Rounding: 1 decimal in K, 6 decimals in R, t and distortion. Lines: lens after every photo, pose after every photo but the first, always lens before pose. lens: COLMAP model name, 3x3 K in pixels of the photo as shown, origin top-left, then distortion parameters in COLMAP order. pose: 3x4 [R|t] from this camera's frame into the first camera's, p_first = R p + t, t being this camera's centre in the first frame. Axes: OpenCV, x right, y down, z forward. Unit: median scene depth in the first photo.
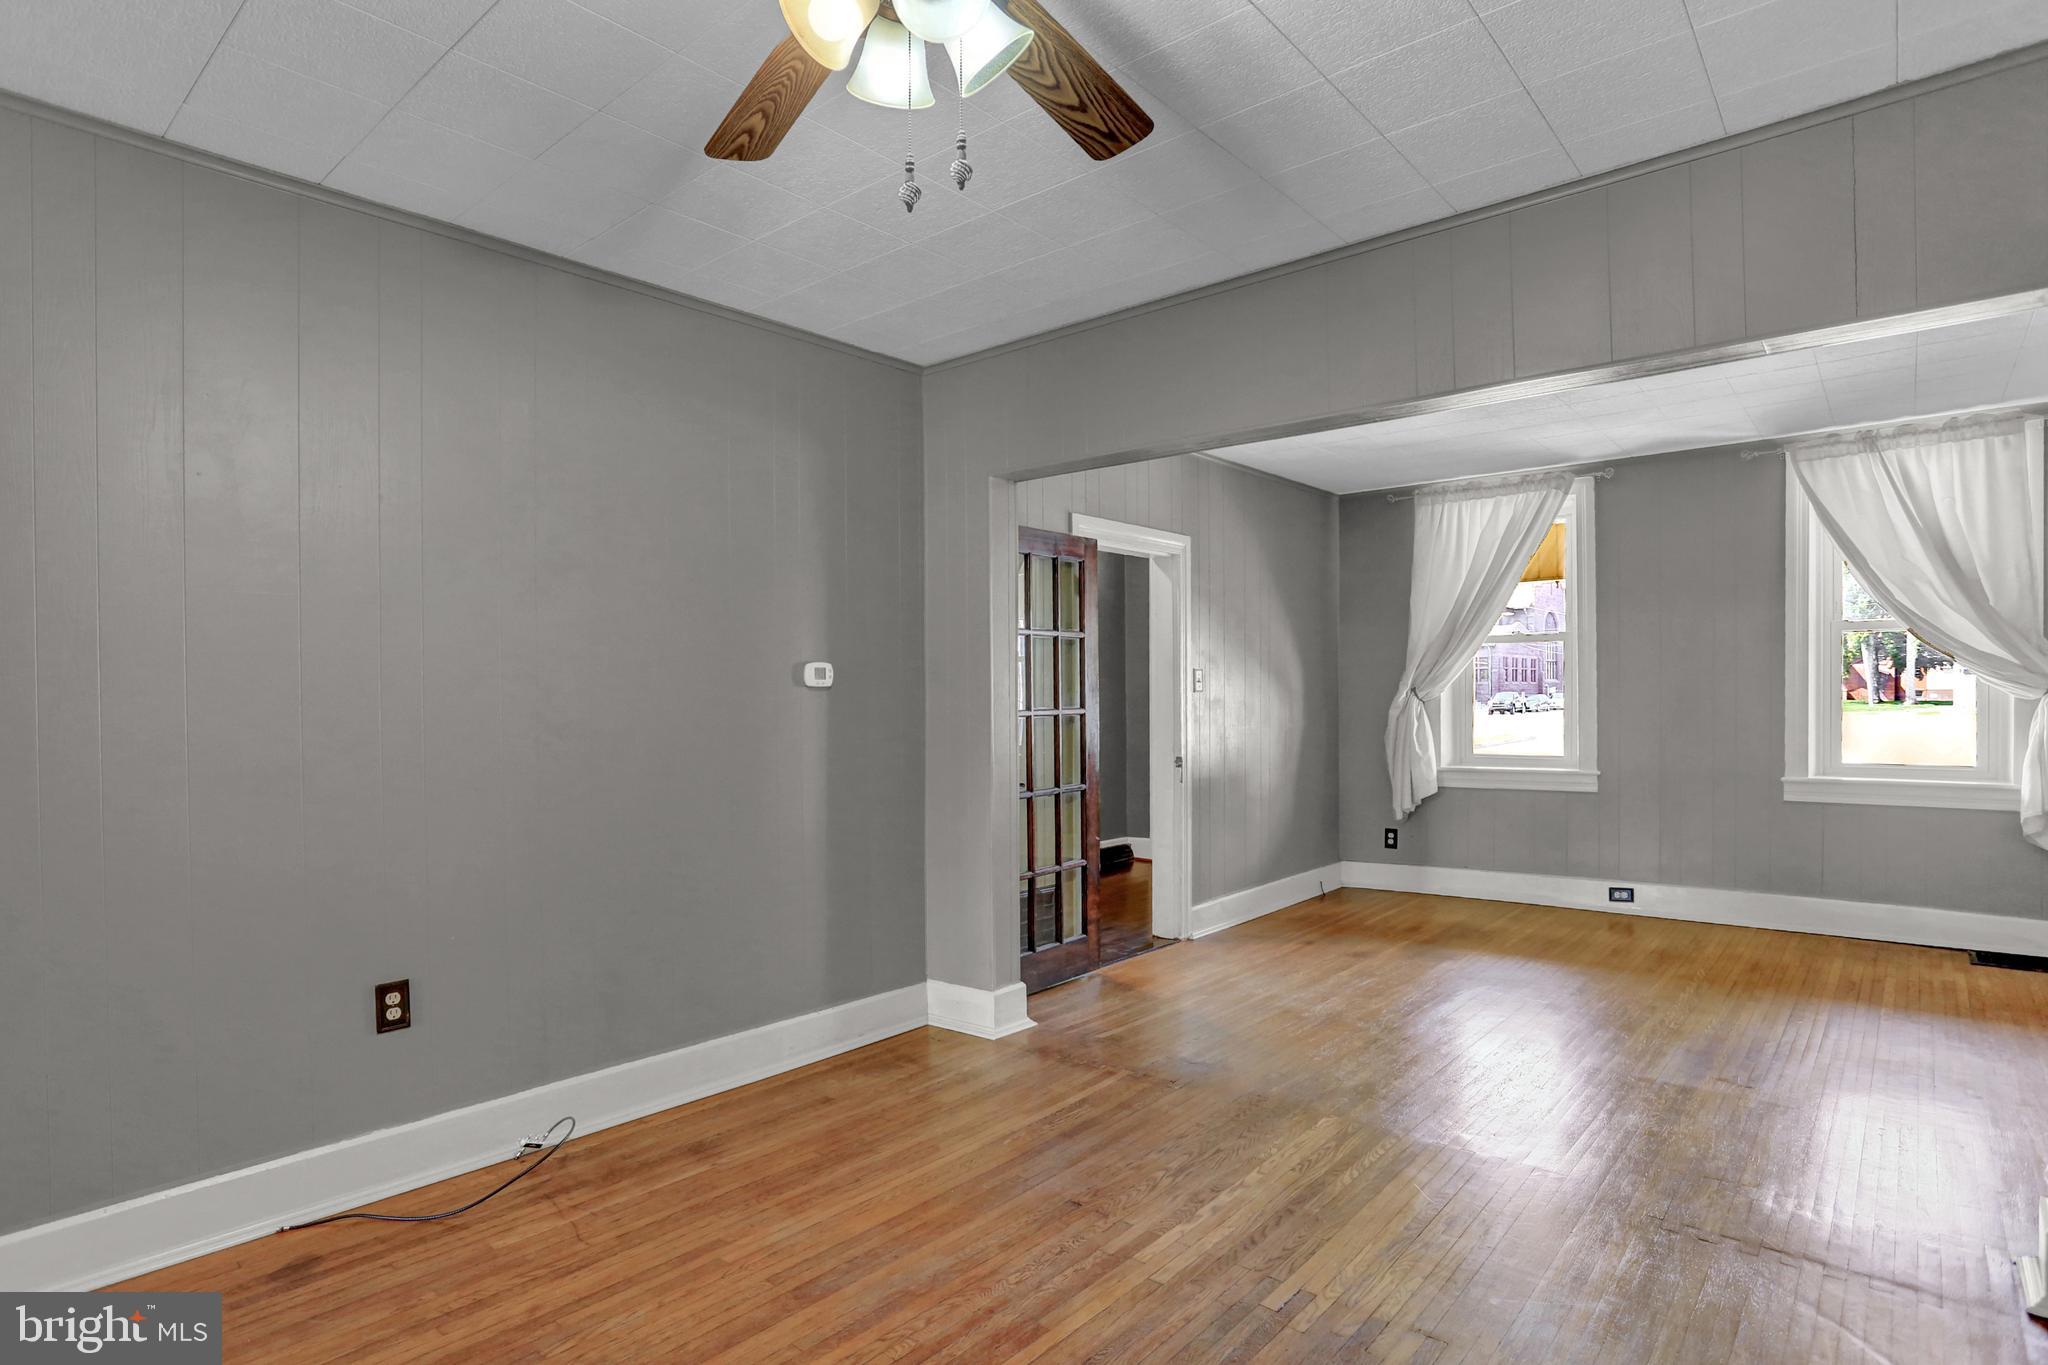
lens RADIAL K [[1081.2, 0, 1016.8], [0, 1081.2, 711.3], [0, 0, 1]] dist [-0.039219, 0.000511]
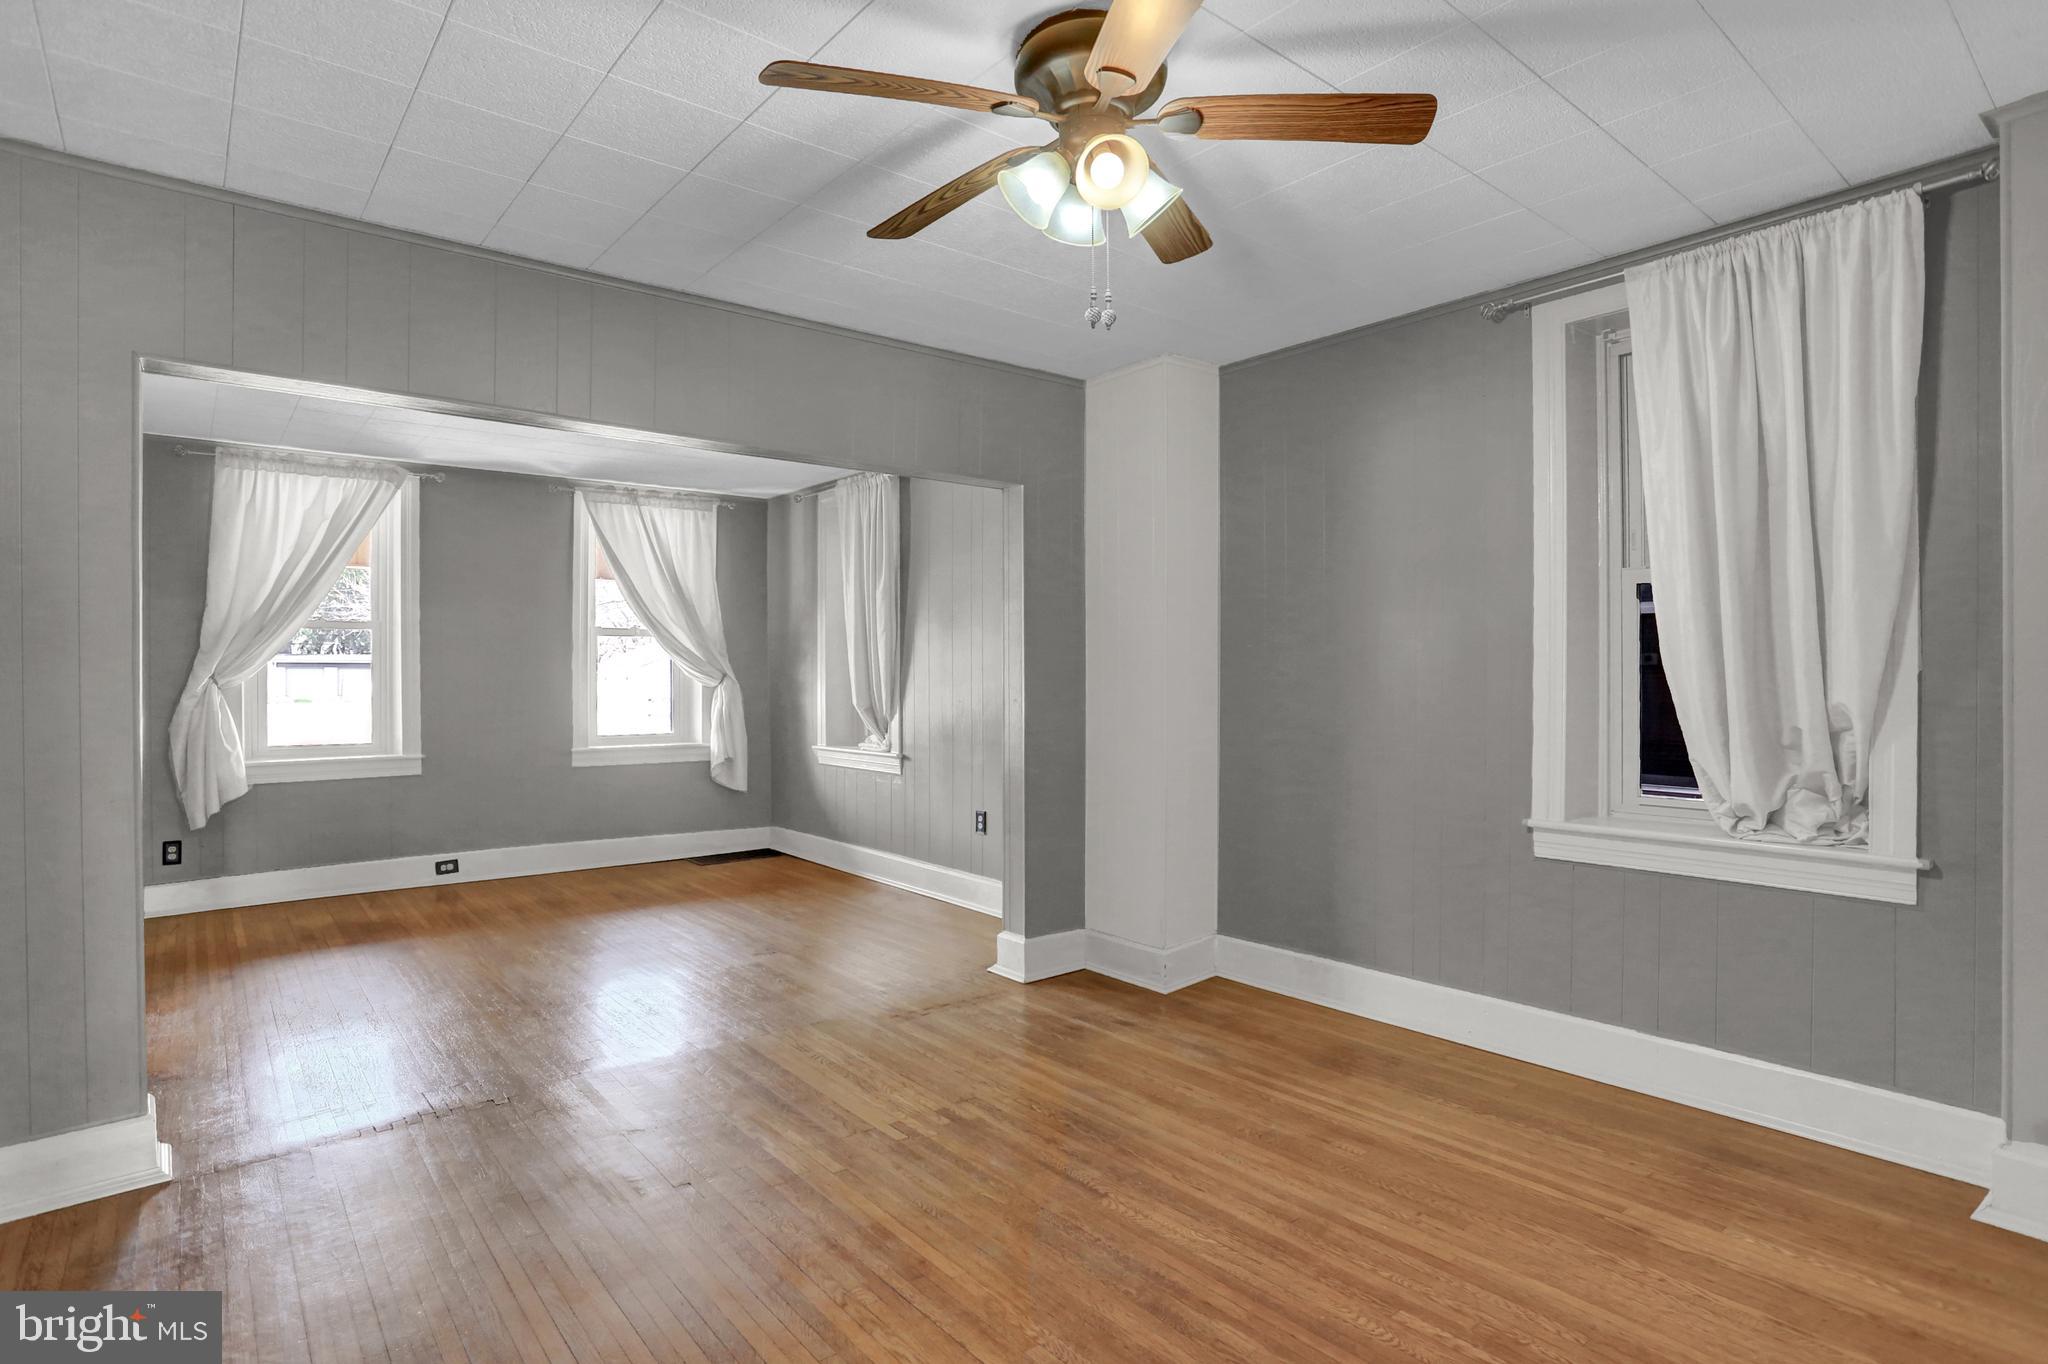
lens RADIAL K [[1059.8, 0, 1050.7], [0, 1059.8, 677.8], [0, 0, 1]] dist [-0.044508, 0.025146]
pose [[0.153865, 0.005536, 0.988076, -0.745363], [0.016528, 0.999830, -0.008176, -0.003132], [-0.987954, 0.017589, 0.153747, 0.432307]]
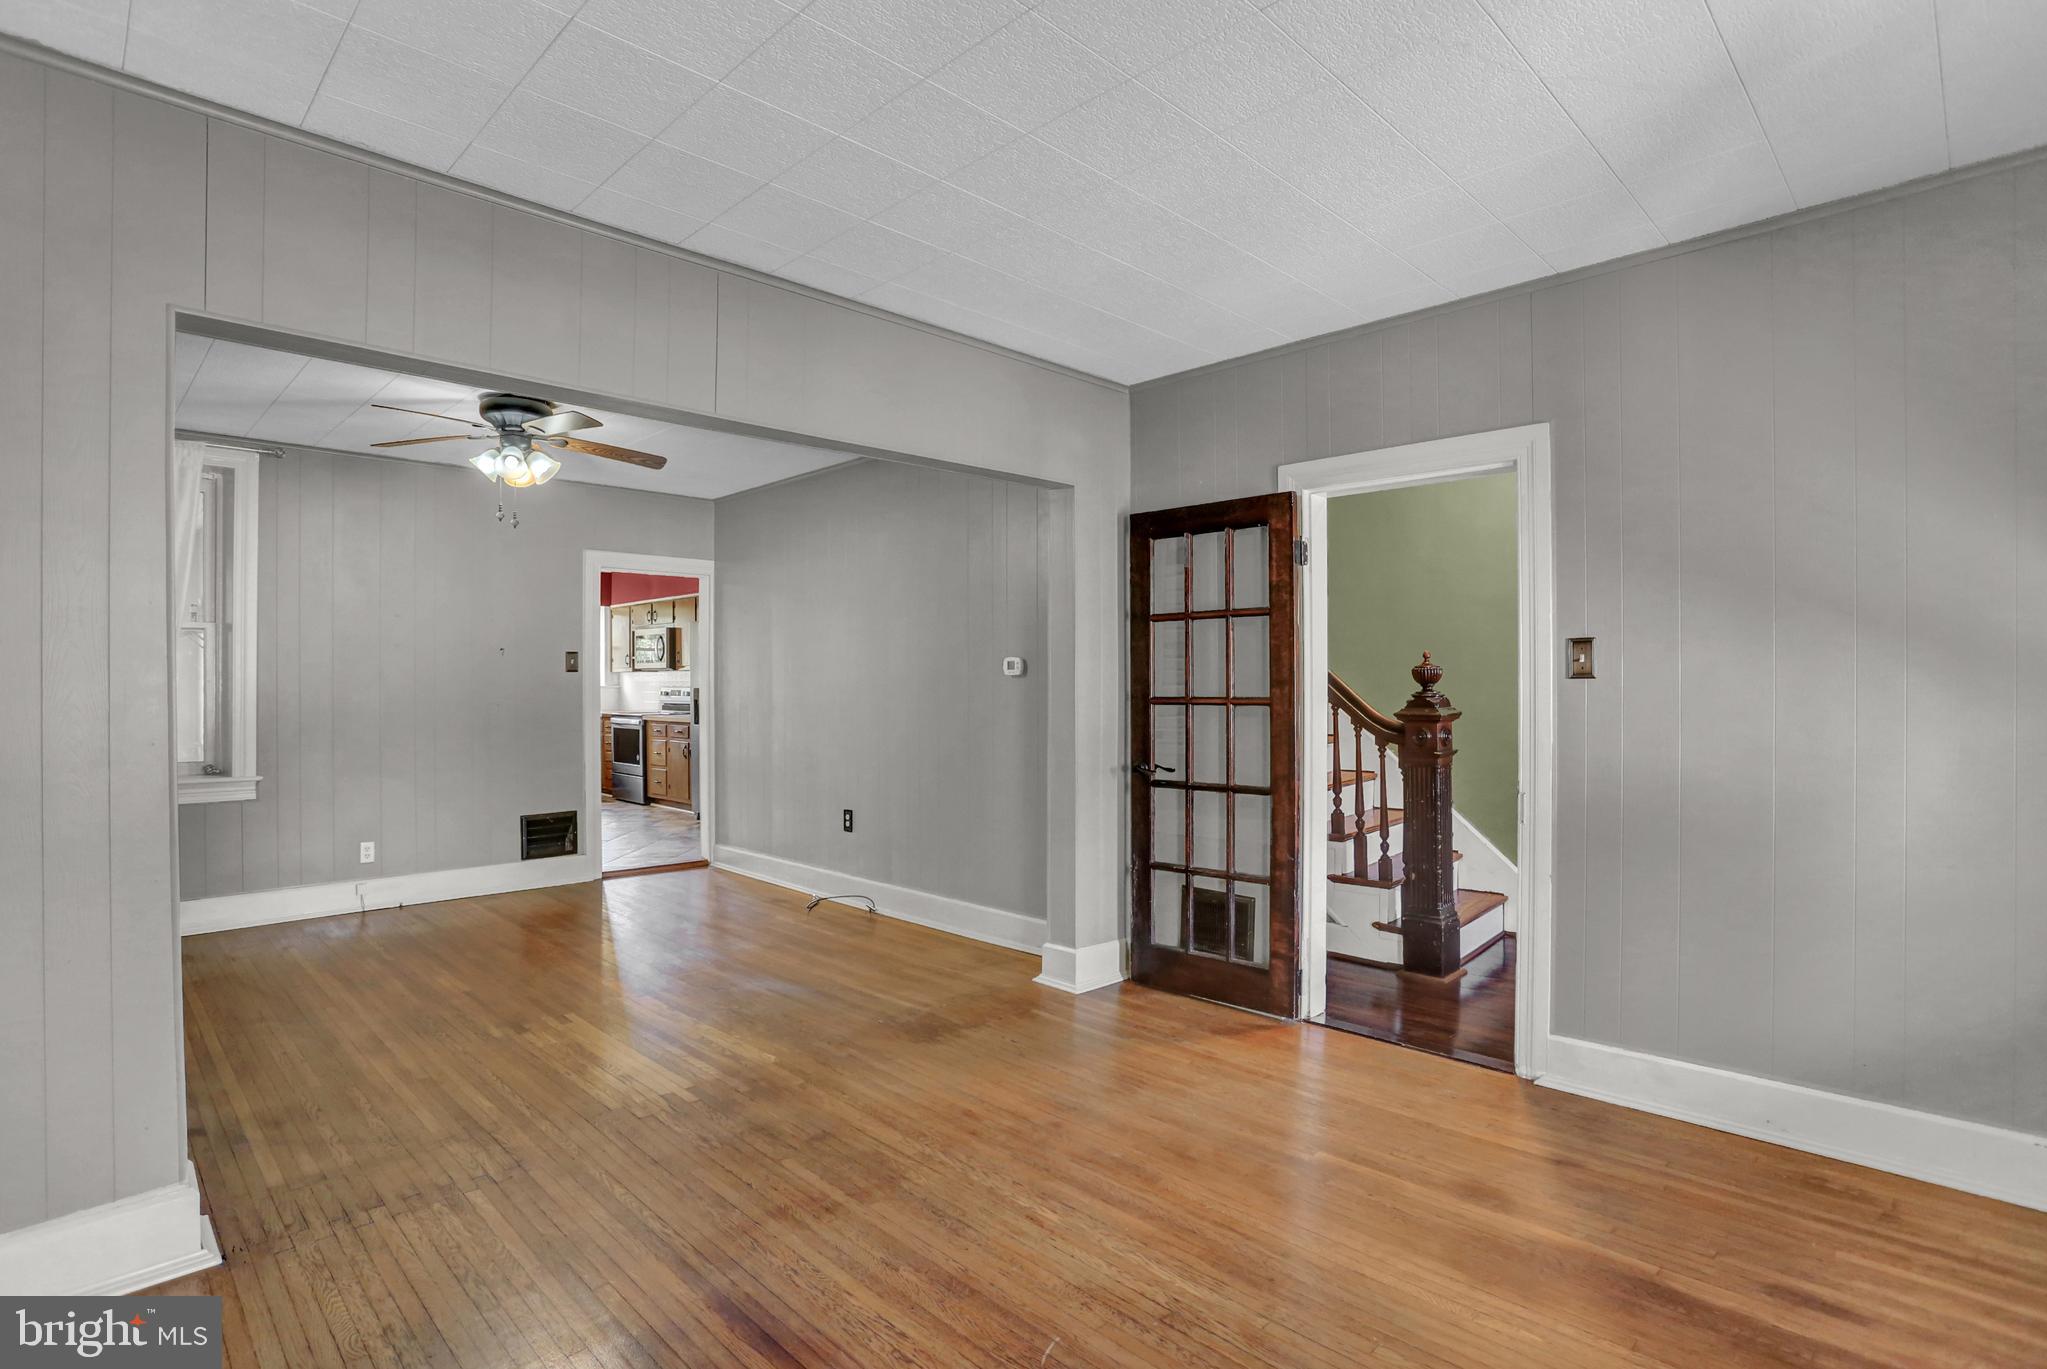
lens RADIAL K [[1027.7, 0, 1023.5], [0, 1027.7, 684.5], [0, 0, 1]] dist [-0.092708, 0.056523]
pose [[-0.082361, 0.009157, -0.996560, 1.369034], [-0.011765, 0.999879, 0.010160, -0.030815], [0.996533, 0.012561, -0.082244, 1.382121]]
